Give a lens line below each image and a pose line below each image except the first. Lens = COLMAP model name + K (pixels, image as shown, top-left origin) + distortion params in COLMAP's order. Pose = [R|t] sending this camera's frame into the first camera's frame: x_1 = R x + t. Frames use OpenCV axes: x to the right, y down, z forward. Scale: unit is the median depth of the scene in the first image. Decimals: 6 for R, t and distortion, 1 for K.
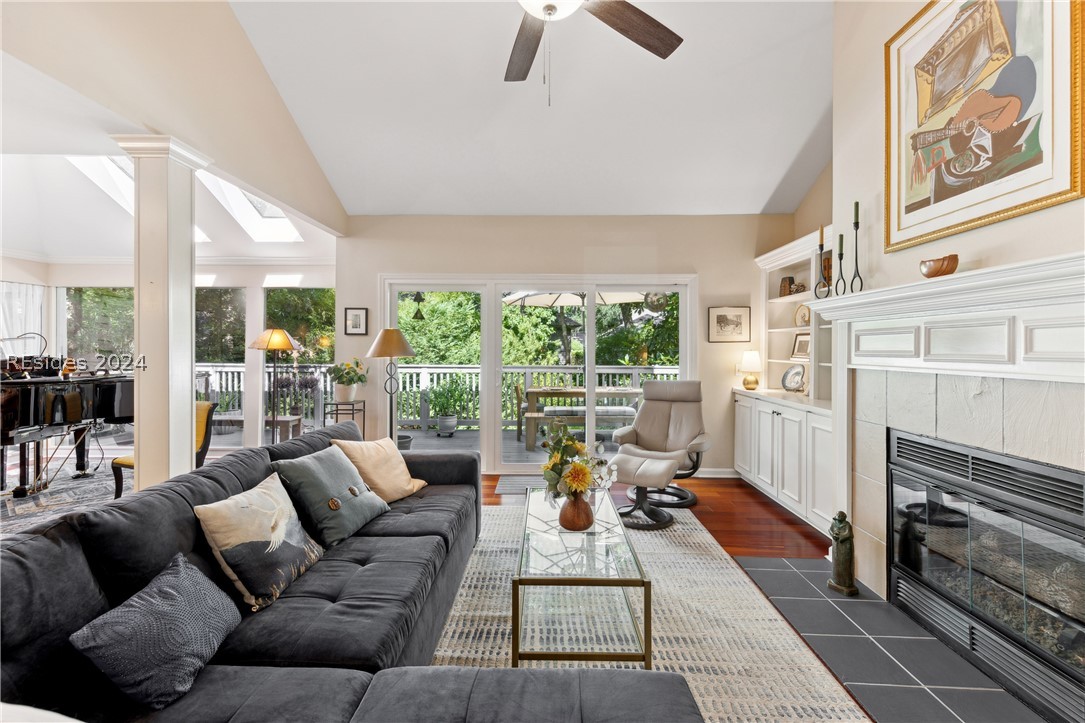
lens RADIAL K [[456.7, 0, 540.5], [0, 456.7, 348.7], [0, 0, 1]] dist [0.009349, -0.001439]
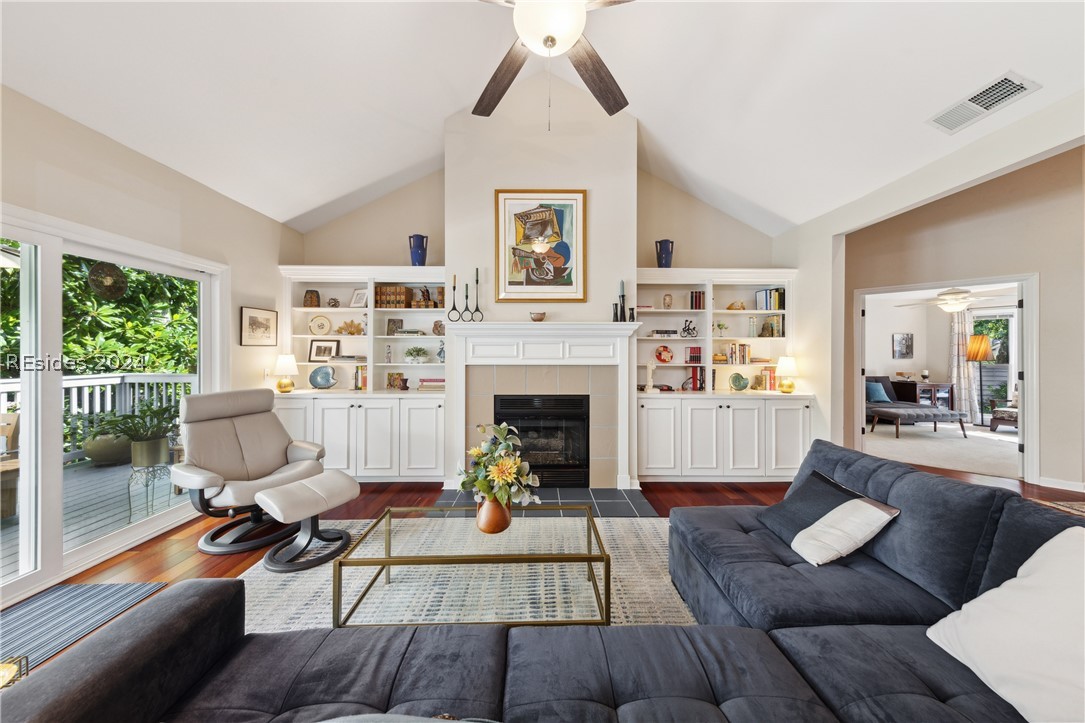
lens RADIAL K [[340.7, 0, 542.5], [0, 340.7, 351.9], [0, 0, 1]] dist [0.006789, -0.000756]
pose [[-0.039595, -0.000299, 0.999216, -0.601957], [-0.001611, 0.999999, 0.000236, -0.005872], [-0.999215, -0.001600, -0.039595, 0.810907]]
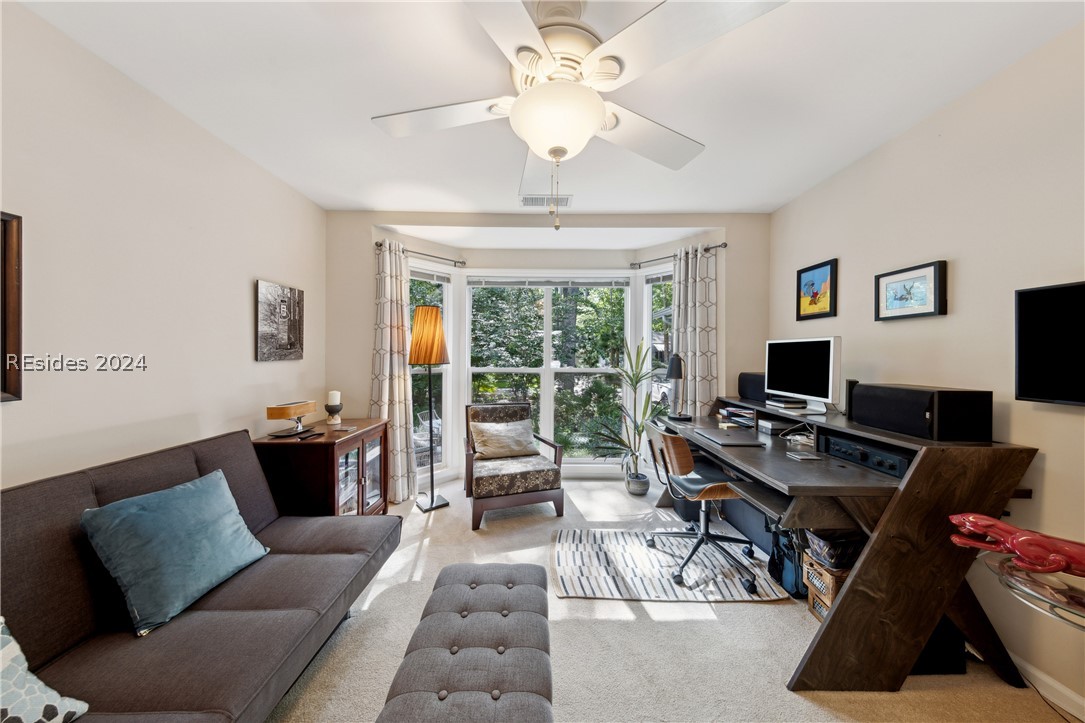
lens RADIAL K [[340.7, 0, 543.5], [0, 340.7, 359.2], [0, 0, 1]] dist [0.006789, -0.000756]
pose [[-0.999197, -0.017389, -0.036102, 1.419485], [-0.017868, 0.999756, 0.012998, 0.017356], [0.035868, 0.013632, -0.999264, -1.310571]]
